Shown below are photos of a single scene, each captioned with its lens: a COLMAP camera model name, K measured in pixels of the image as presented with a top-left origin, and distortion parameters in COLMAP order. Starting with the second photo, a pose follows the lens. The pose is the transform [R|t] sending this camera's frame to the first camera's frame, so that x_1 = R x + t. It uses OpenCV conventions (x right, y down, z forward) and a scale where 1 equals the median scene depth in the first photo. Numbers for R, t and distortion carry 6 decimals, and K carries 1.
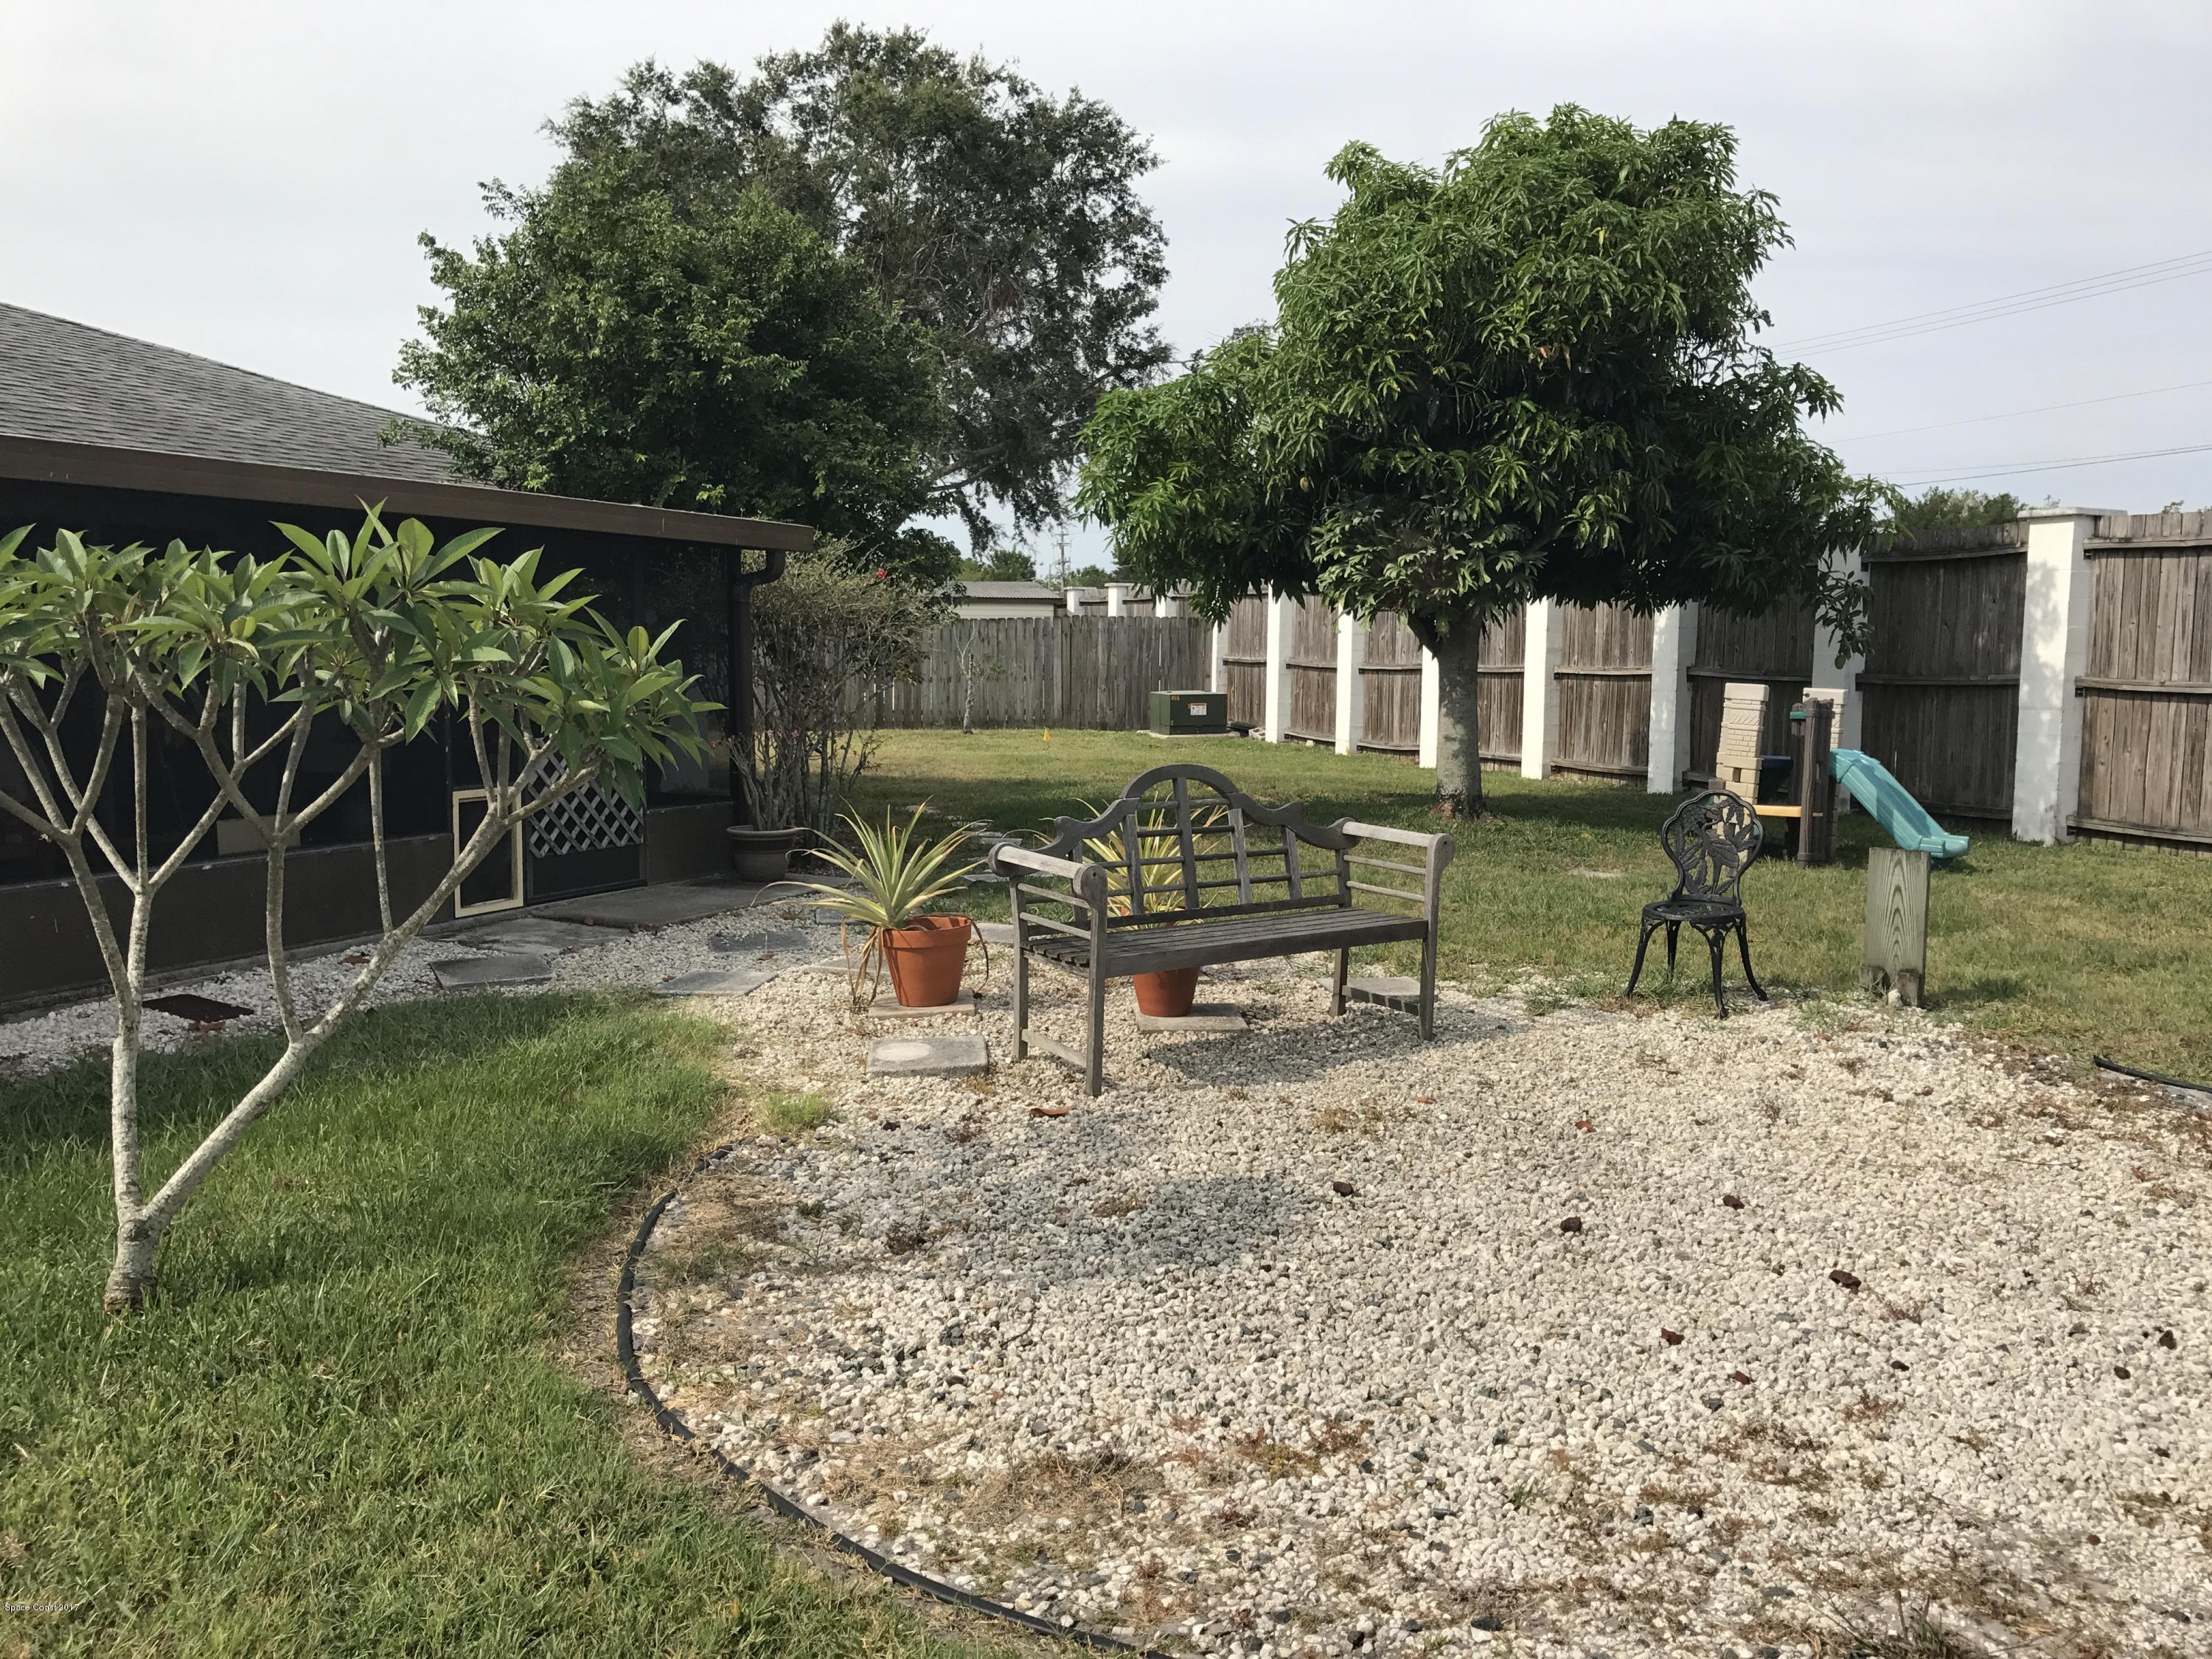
lens RADIAL K [[1822.3, 0, 1095.9], [0, 1822.3, 829.4], [0, 0, 1]] dist [0.014066, 0.003892]
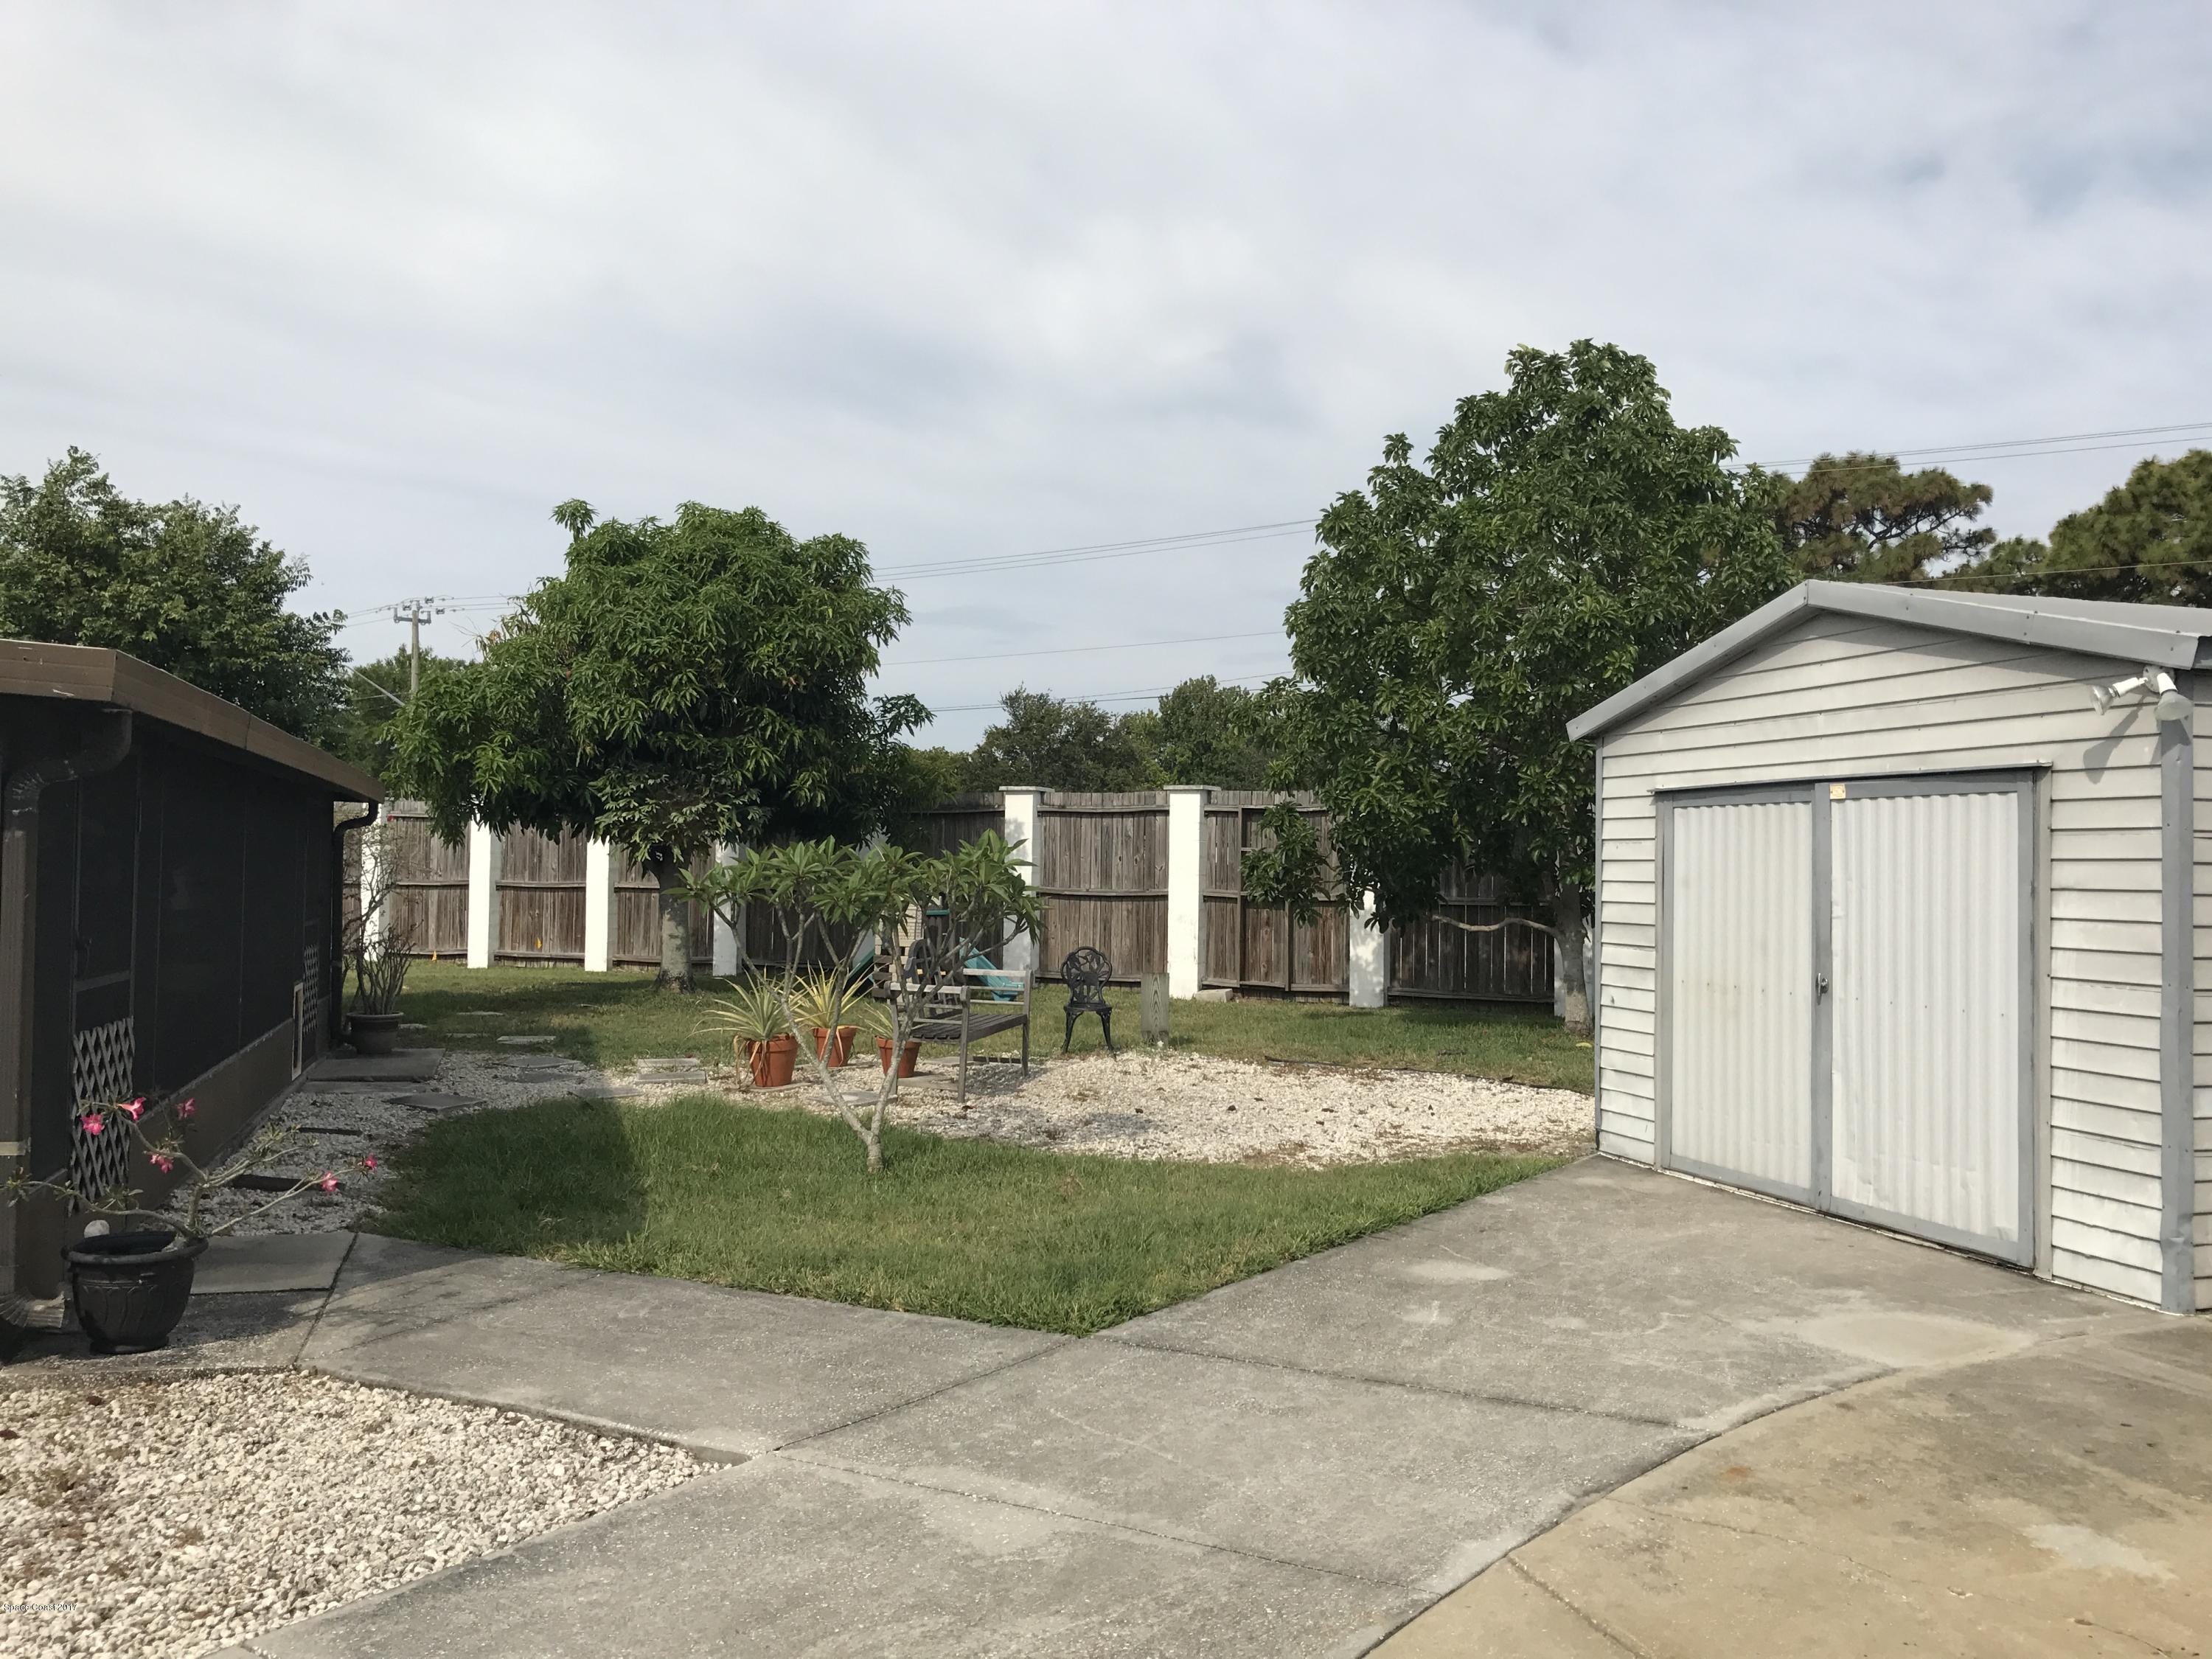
lens RADIAL K [[1822.3, 0, 1103.6], [0, 1822.3, 816.5], [0, 0, 1]] dist [0.014066, 0.003892]
pose [[0.737105, 0.014161, 0.675630, -0.545071], [0.067930, 0.993164, -0.094928, 0.014468], [-0.672356, 0.115868, 0.731104, -0.260179]]
